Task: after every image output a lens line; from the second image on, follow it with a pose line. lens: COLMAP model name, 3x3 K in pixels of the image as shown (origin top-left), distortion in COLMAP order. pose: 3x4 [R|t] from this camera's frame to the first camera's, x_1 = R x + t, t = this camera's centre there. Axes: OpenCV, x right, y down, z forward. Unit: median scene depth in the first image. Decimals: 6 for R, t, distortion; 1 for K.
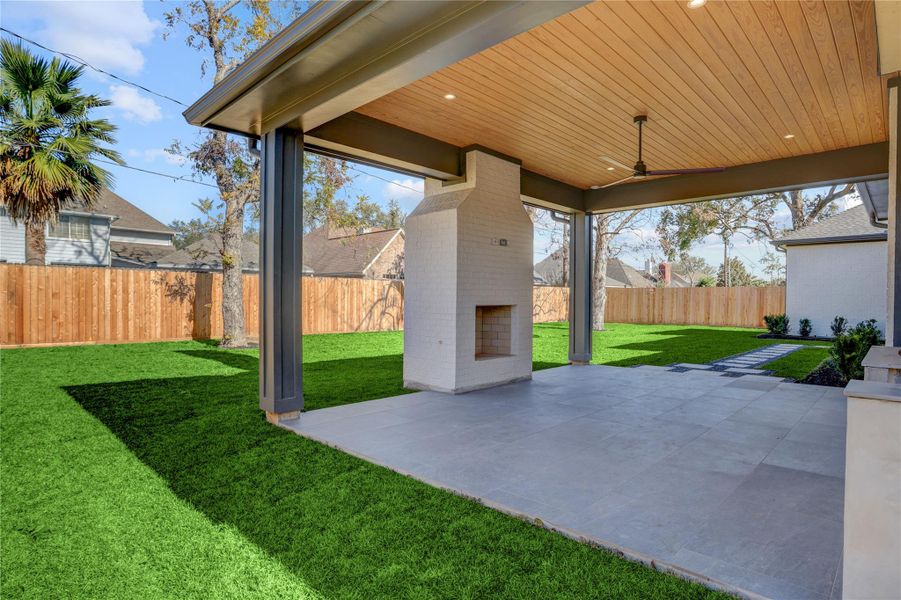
lens RADIAL K [[472.8, 0, 450.5], [0, 472.8, 300.0], [0, 0, 1]] dist [-0.050148, 0.001039]
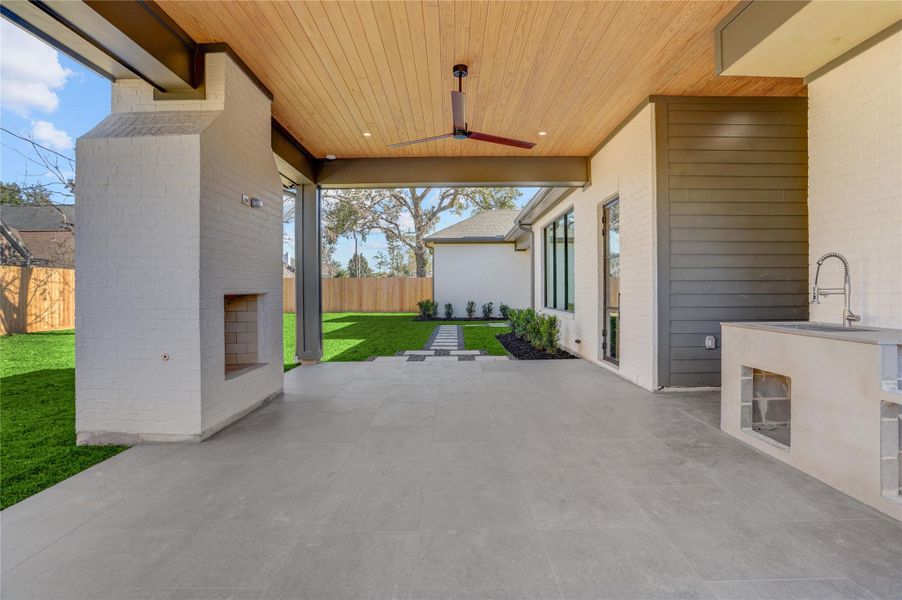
lens RADIAL K [[451.7, 0, 454.1], [0, 451.7, 291.4], [0, 0, 1]] dist [-0.038597, 0.000272]
pose [[0.728000, -0.010679, 0.685494, -0.120546], [0.009228, 0.999941, 0.005778, 0.005986], [-0.685515, 0.002120, 0.728055, 0.308278]]
